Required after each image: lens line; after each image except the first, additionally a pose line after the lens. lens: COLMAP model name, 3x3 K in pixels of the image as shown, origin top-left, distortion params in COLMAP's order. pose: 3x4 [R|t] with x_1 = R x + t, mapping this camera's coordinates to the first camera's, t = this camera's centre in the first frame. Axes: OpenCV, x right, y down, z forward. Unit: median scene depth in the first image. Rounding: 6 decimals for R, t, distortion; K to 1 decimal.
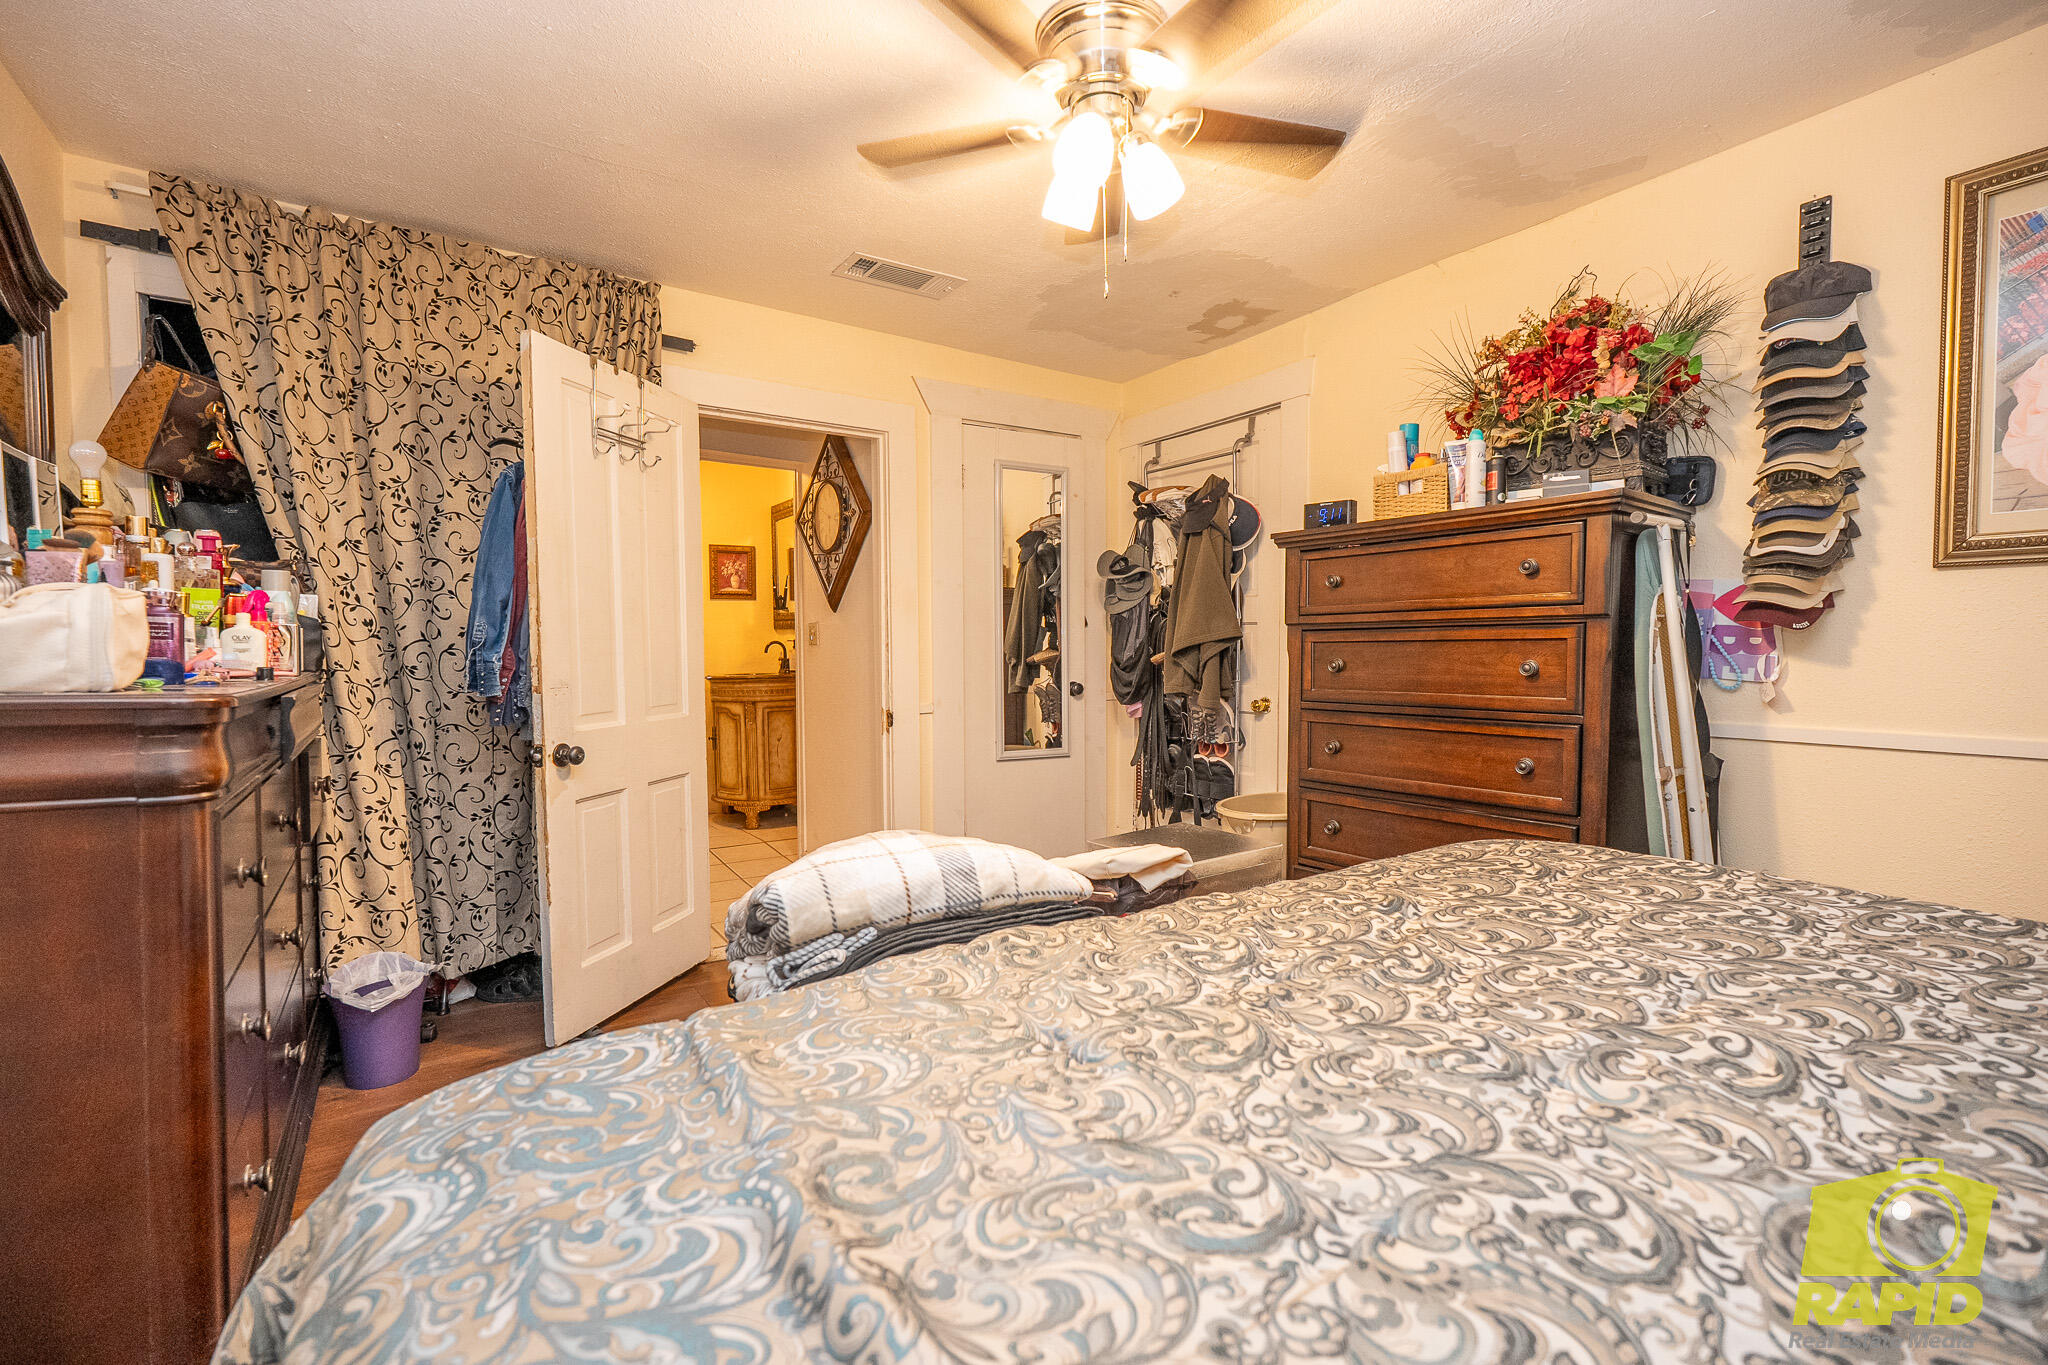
lens RADIAL K [[911.1, 0, 1029.2], [0, 911.1, 689.4], [0, 0, 1]] dist [0.002091, 0.000612]
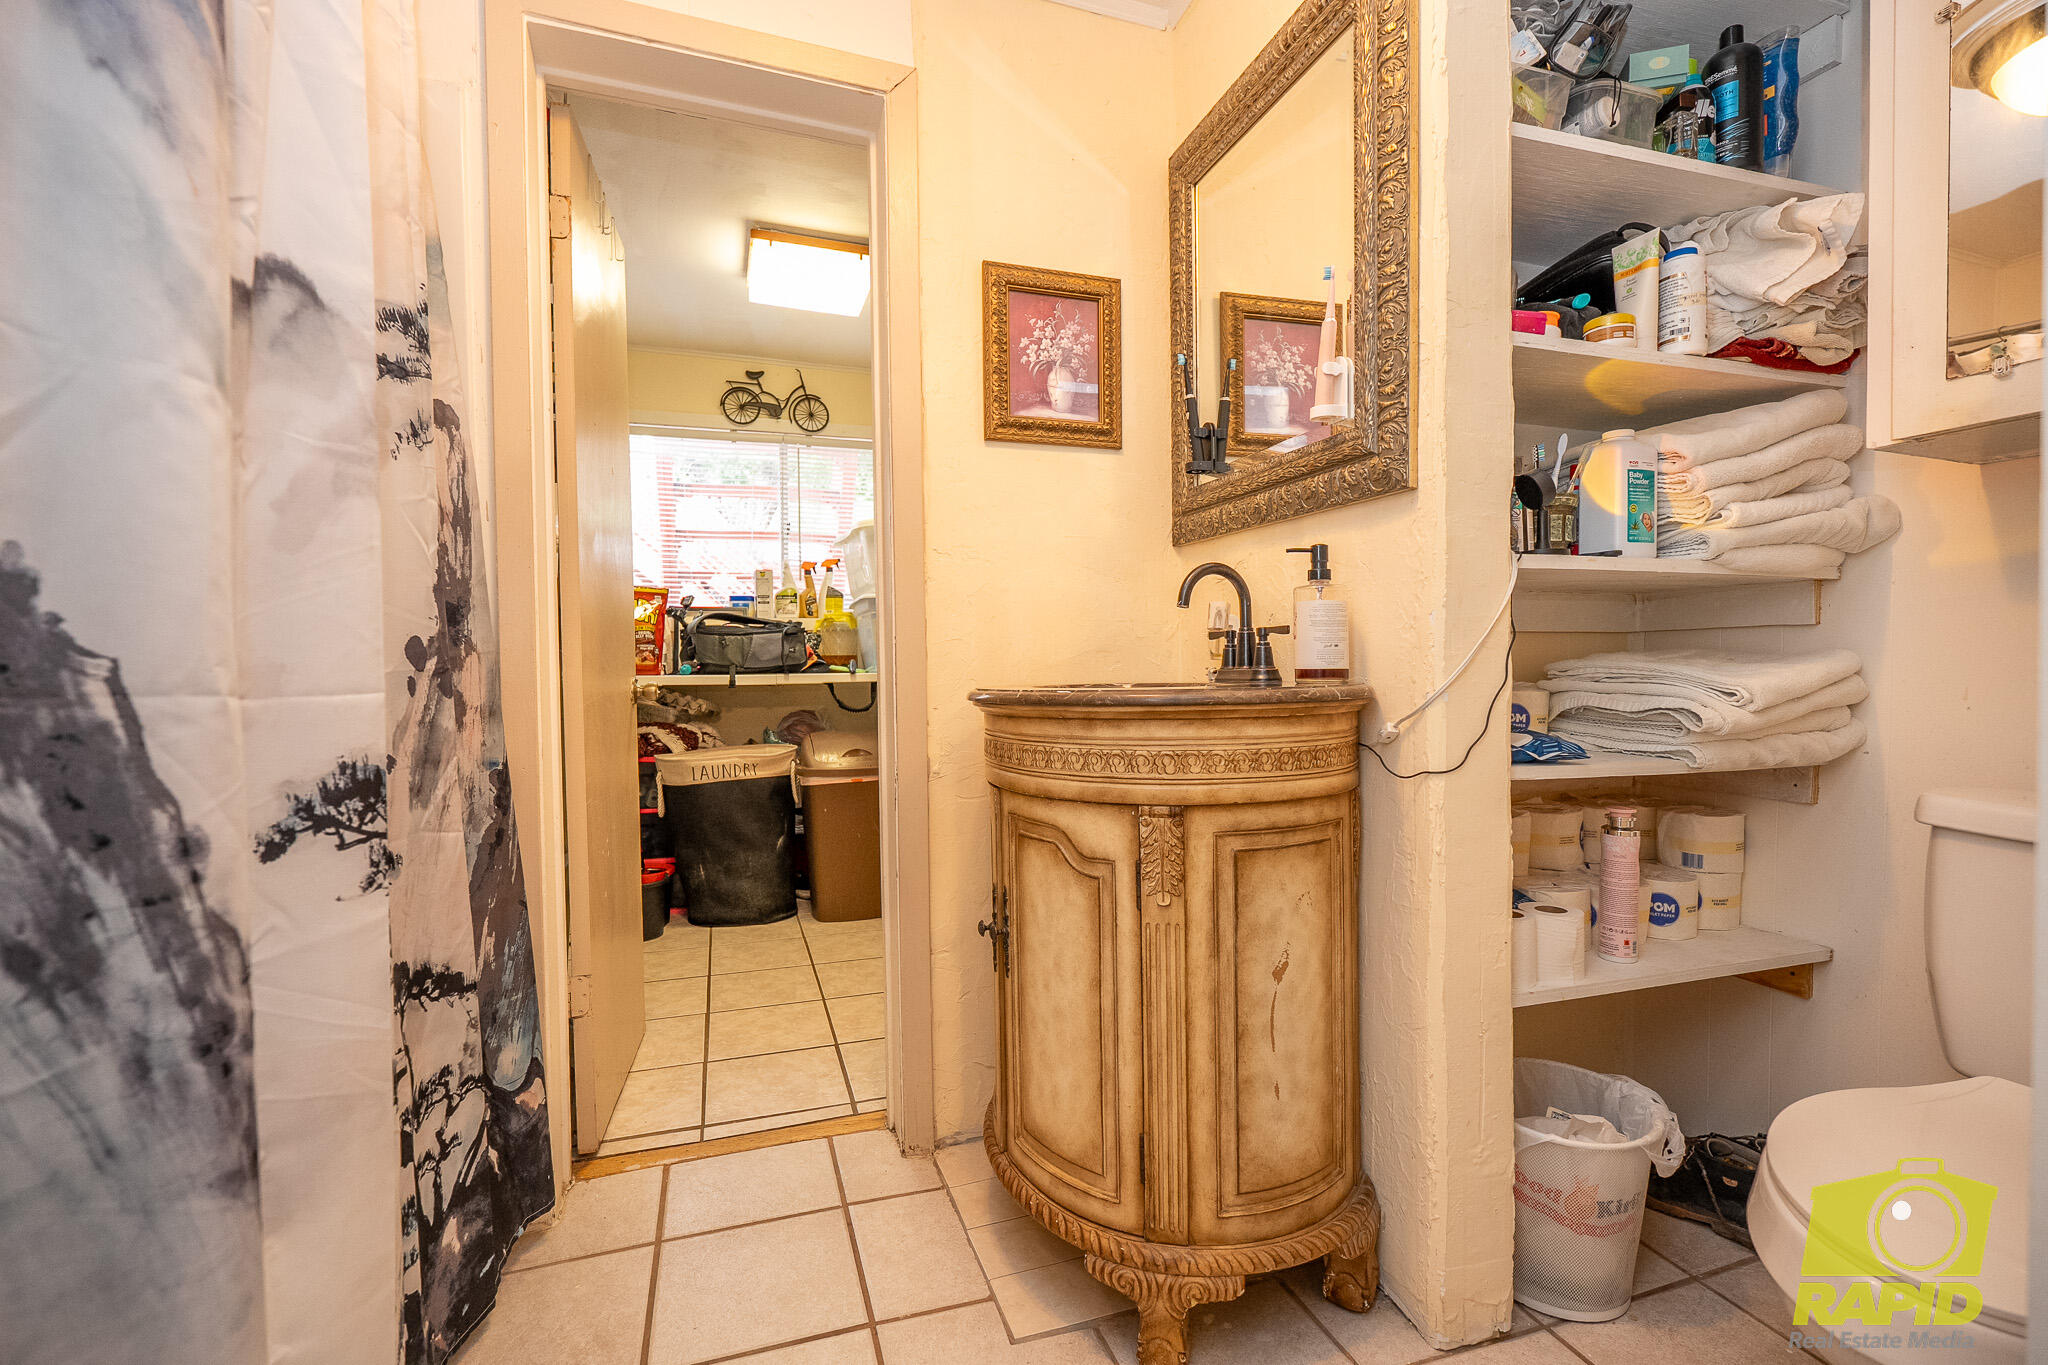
lens RADIAL K [[911.1, 0, 1029.2], [0, 911.1, 689.4], [0, 0, 1]] dist [0.002091, 0.000612]
pose [[0.969951, 0.002964, -0.243281, -0.271209], [-0.008998, 0.999679, -0.023696, -0.009545], [0.243133, 0.025173, 0.969666, 0.738268]]
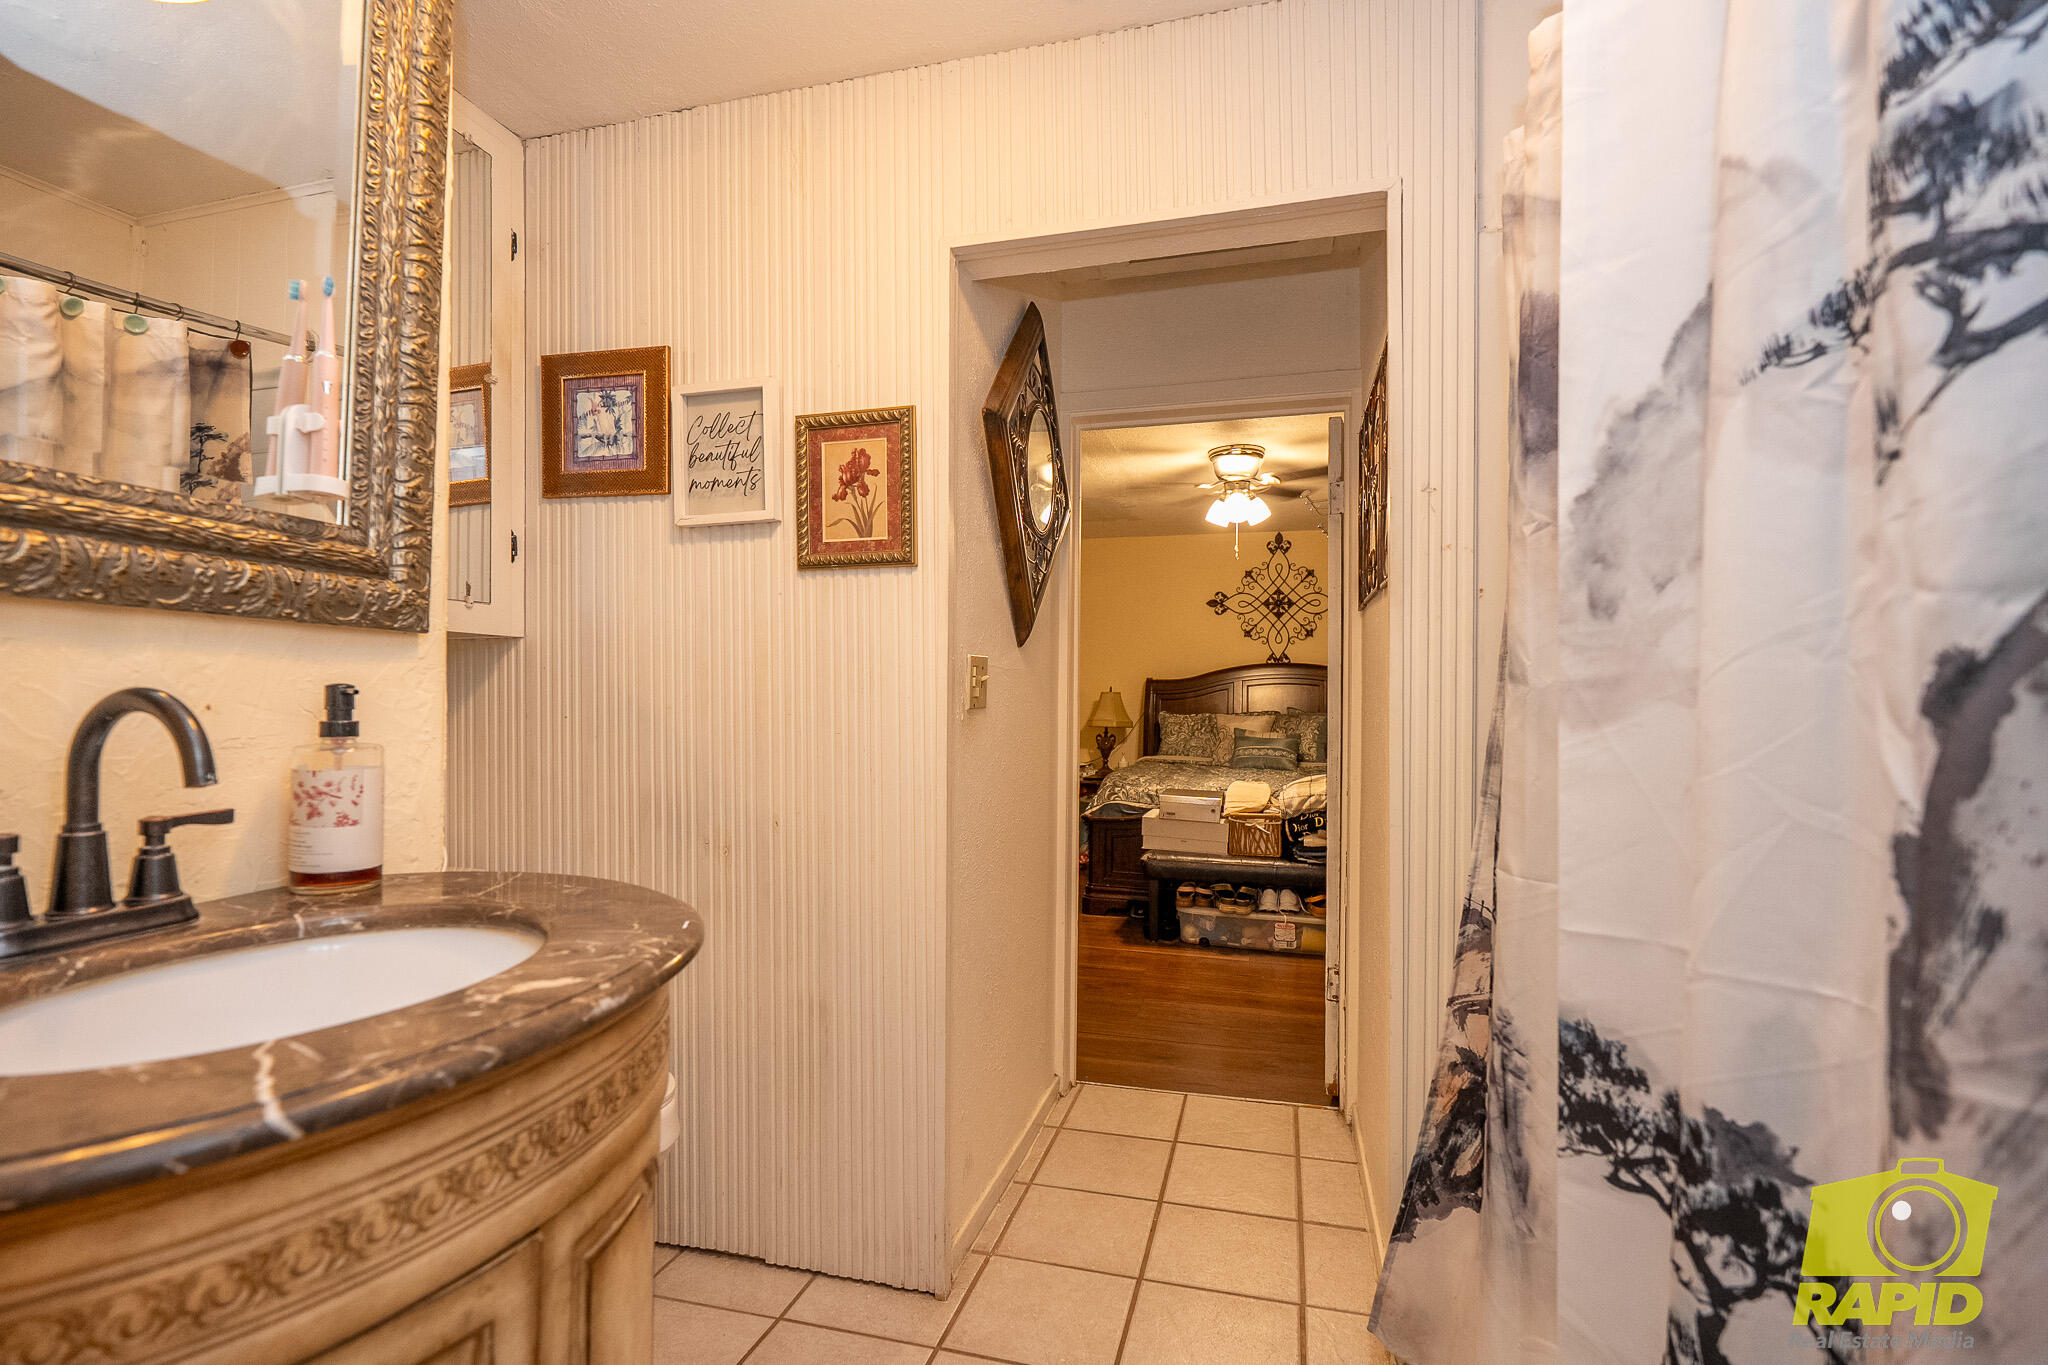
lens RADIAL K [[911.1, 0, 1029.2], [0, 911.1, 689.4], [0, 0, 1]] dist [0.002091, 0.000612]
pose [[-0.655731, 0.016690, 0.754810, -0.486321], [0.035829, 0.999317, 0.009029, -0.056552], [-0.754144, 0.032965, -0.655882, 1.043370]]
